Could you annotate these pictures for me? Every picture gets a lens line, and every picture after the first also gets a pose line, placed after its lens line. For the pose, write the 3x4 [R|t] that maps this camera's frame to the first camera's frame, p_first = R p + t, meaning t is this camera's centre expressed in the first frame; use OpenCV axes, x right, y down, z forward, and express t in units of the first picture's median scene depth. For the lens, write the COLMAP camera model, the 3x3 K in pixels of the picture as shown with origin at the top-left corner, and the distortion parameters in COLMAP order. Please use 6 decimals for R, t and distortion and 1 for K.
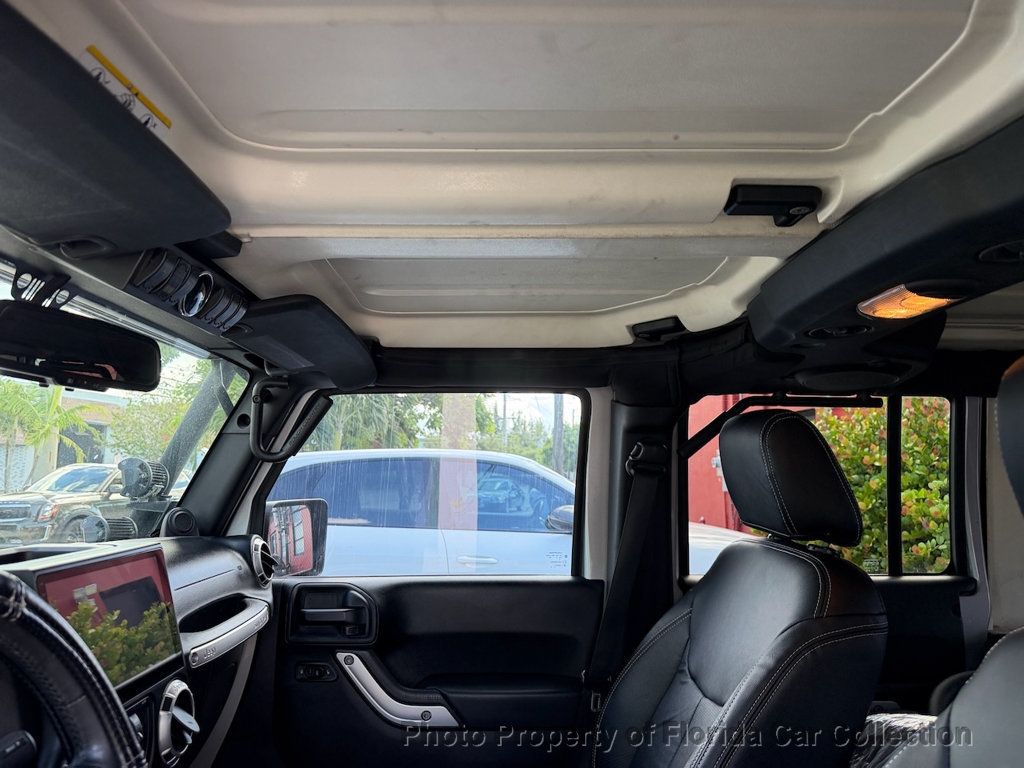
lens RADIAL K [[726.1, 0, 512.0], [0, 726.1, 384.0], [0, 0, 1]] dist [0.004486, 0.001950]
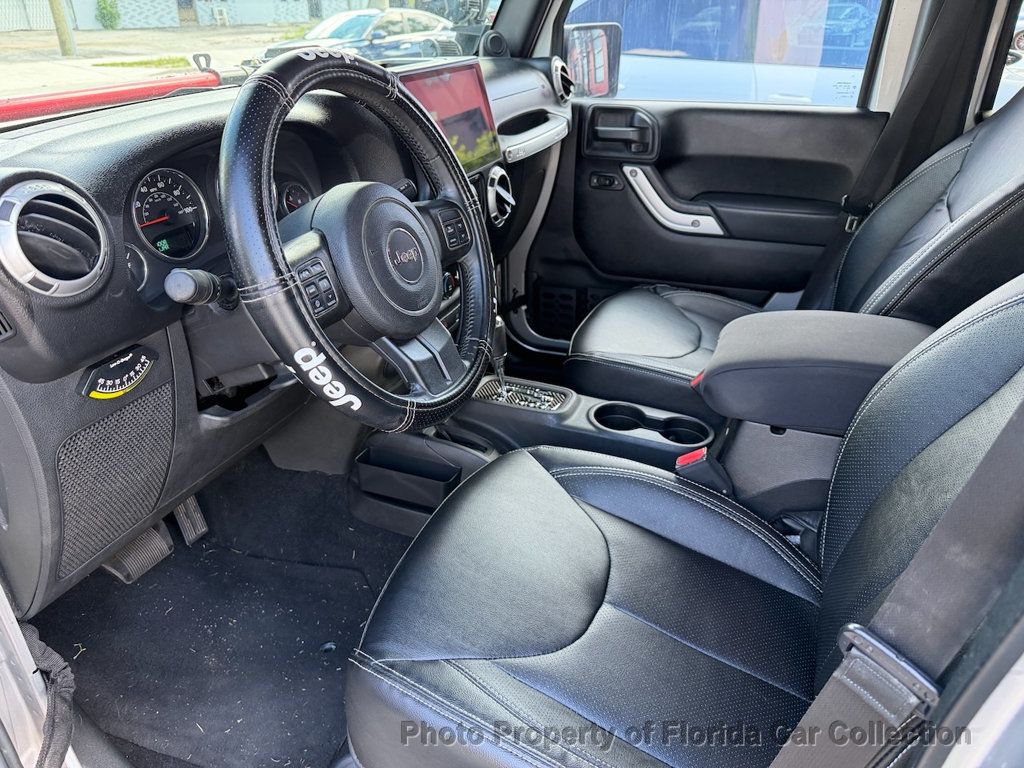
lens RADIAL K [[727.6, 0, 512.0], [0, 727.6, 384.0], [0, 0, 1]] dist [0.047924, -0.084074]
pose [[0.917547, 0.171996, -0.358503, 0.078008], [0.063852, 0.826172, 0.559787, -0.012177], [0.392466, -0.536523, 0.747070, -0.143381]]
